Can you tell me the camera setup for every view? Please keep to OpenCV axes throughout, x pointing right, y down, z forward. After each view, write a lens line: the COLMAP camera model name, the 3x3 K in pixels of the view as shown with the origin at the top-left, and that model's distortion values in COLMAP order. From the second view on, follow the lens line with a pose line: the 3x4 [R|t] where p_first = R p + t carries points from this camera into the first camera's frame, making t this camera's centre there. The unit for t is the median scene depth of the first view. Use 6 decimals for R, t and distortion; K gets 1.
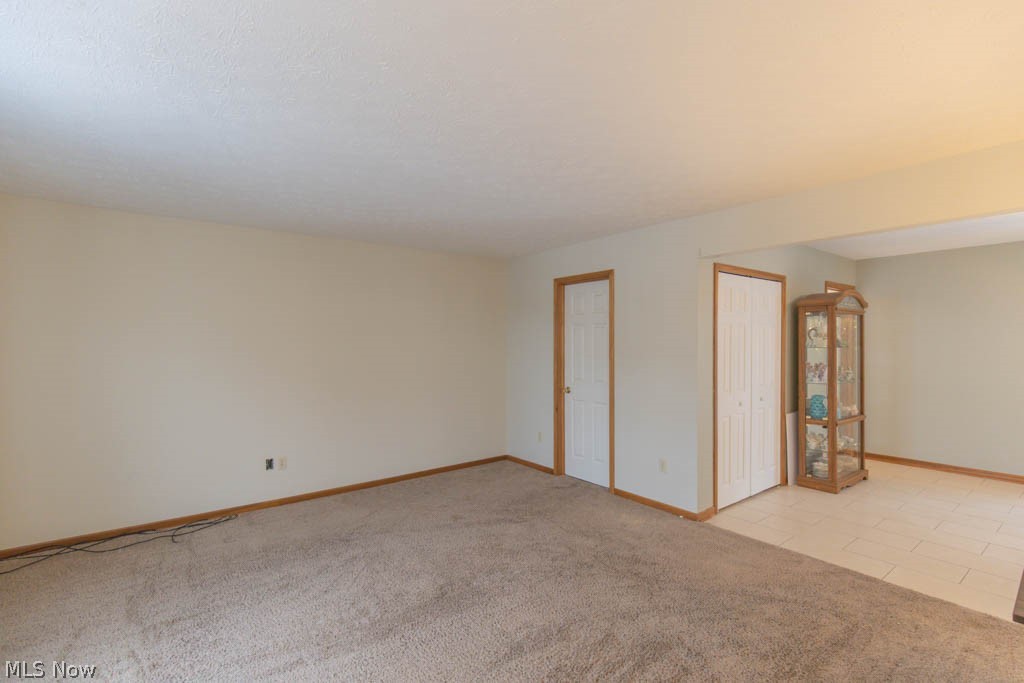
lens RADIAL K [[457.4, 0, 516.3], [0, 457.4, 343.0], [0, 0, 1]] dist [0.006676, -0.001201]
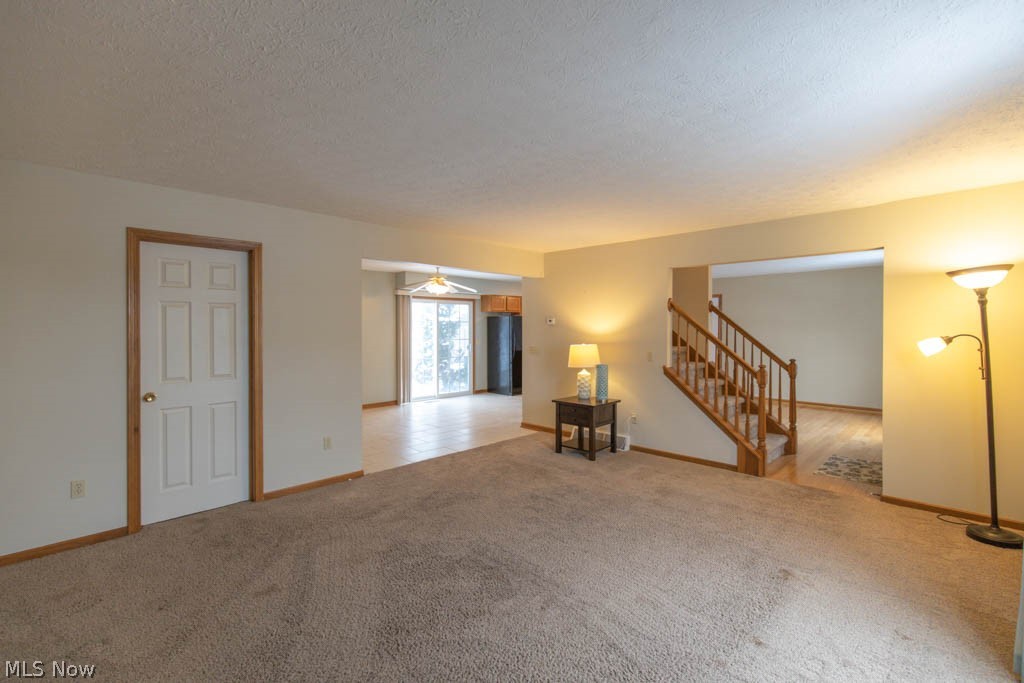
lens RADIAL K [[457.4, 0, 516.3], [0, 457.4, 343.0], [0, 0, 1]] dist [0.006676, -0.001201]
pose [[-0.109828, -0.027133, 0.993580, -0.672172], [0.004384, 0.999604, 0.027782, 0.005449], [-0.993941, 0.007407, -0.109665, 0.586284]]
